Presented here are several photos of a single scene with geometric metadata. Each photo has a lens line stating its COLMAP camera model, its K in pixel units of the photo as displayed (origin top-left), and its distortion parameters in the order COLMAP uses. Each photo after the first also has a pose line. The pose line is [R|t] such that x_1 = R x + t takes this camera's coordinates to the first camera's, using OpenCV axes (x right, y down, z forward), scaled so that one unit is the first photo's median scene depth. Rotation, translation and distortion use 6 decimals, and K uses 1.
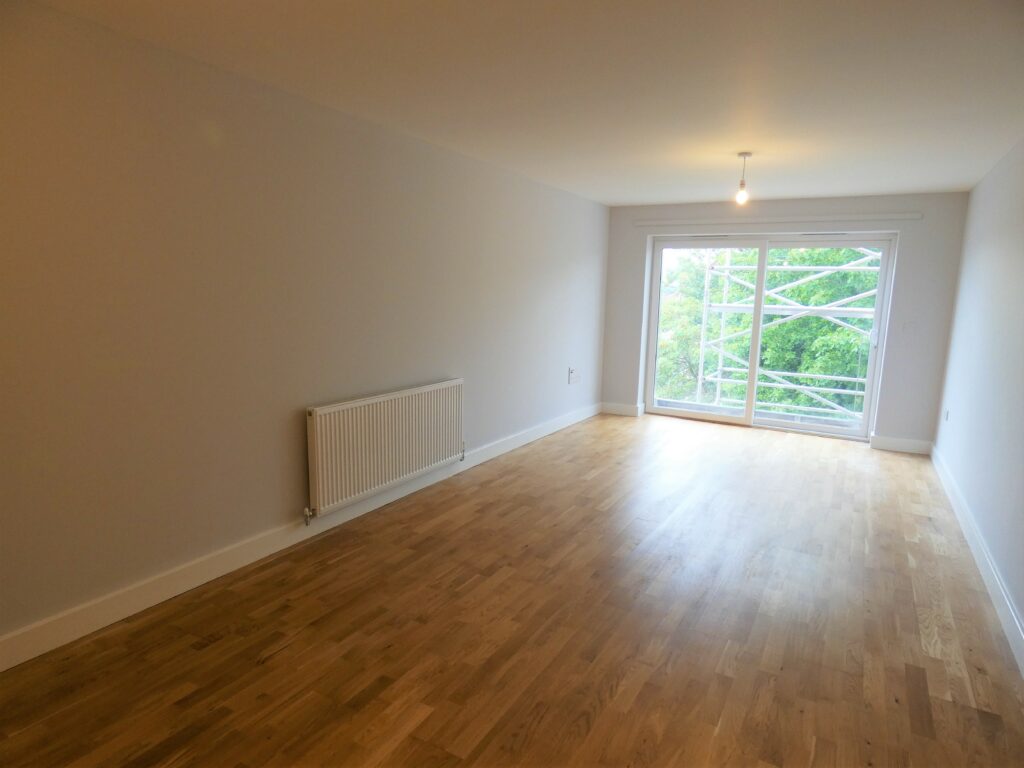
lens RADIAL K [[624.1, 0, 512.7], [0, 624.1, 390.5], [0, 0, 1]] dist [0.006579, 0.000255]
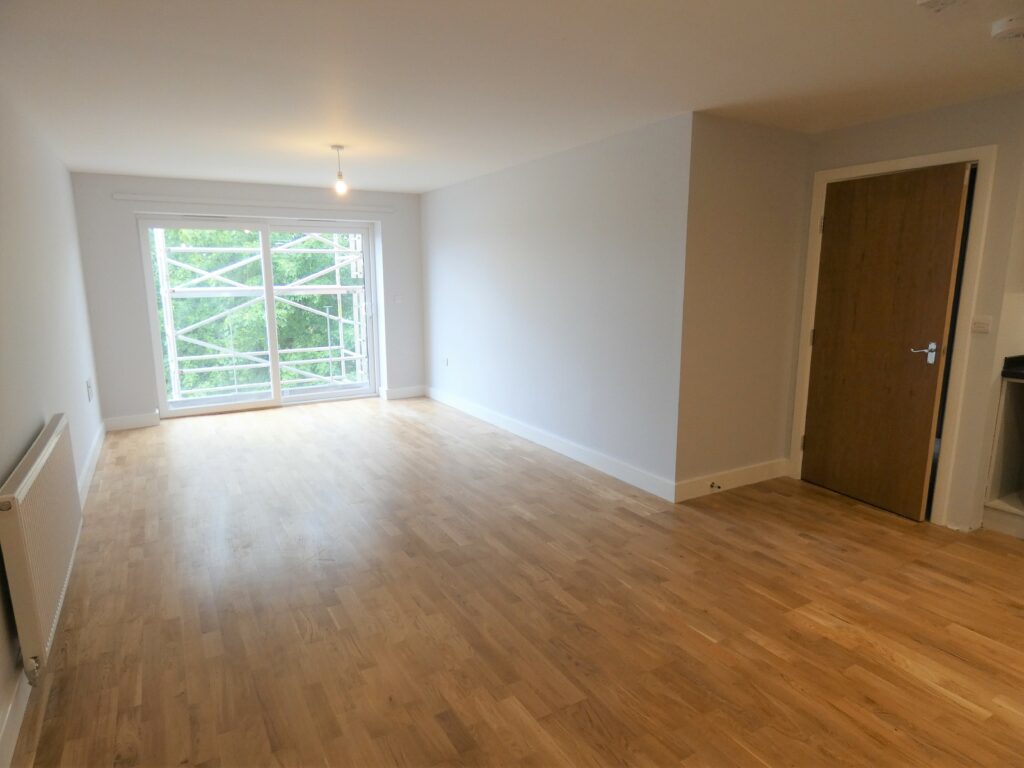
lens RADIAL K [[624.1, 0, 512.7], [0, 624.1, 390.5], [0, 0, 1]] dist [0.006579, 0.000255]
pose [[0.507268, -0.191375, 0.840270, -0.394618], [0.162151, 0.978812, 0.125039, -0.048671], [-0.846396, 0.072823, 0.527552, 0.186795]]
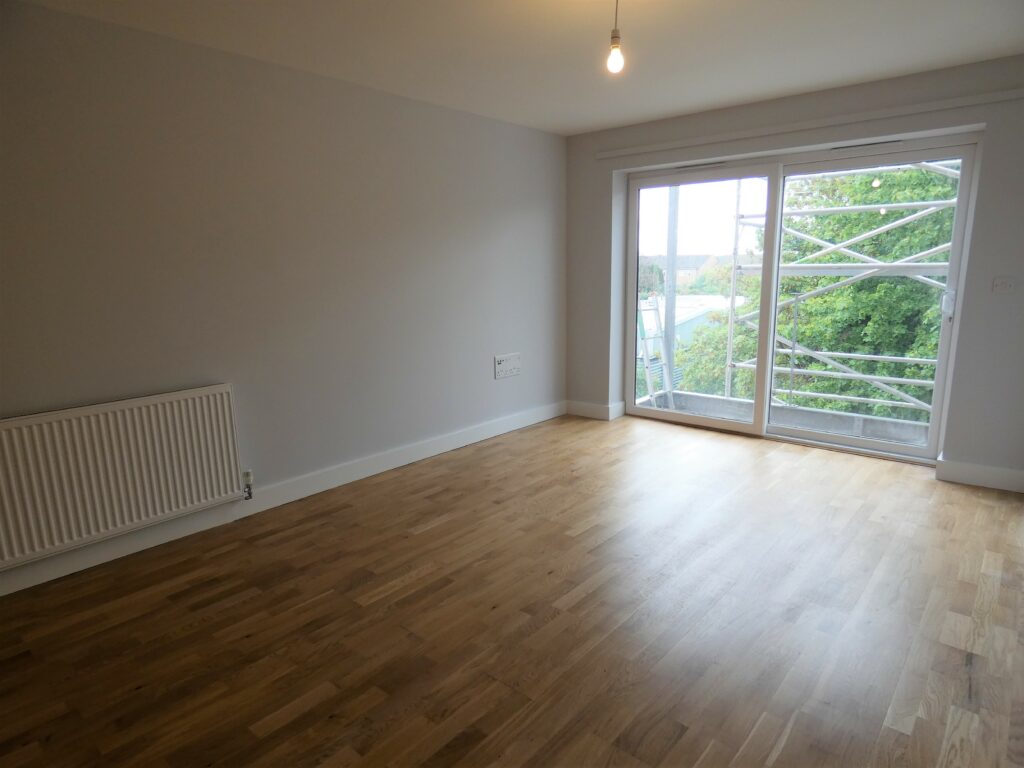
lens RADIAL K [[624.1, 0, 512.7], [0, 624.1, 390.5], [0, 0, 1]] dist [0.006579, 0.000255]
pose [[0.981580, -0.004447, -0.190999, 0.335514], [0.010548, 0.999466, 0.030942, -0.026520], [0.190760, -0.032387, 0.981102, 0.367000]]
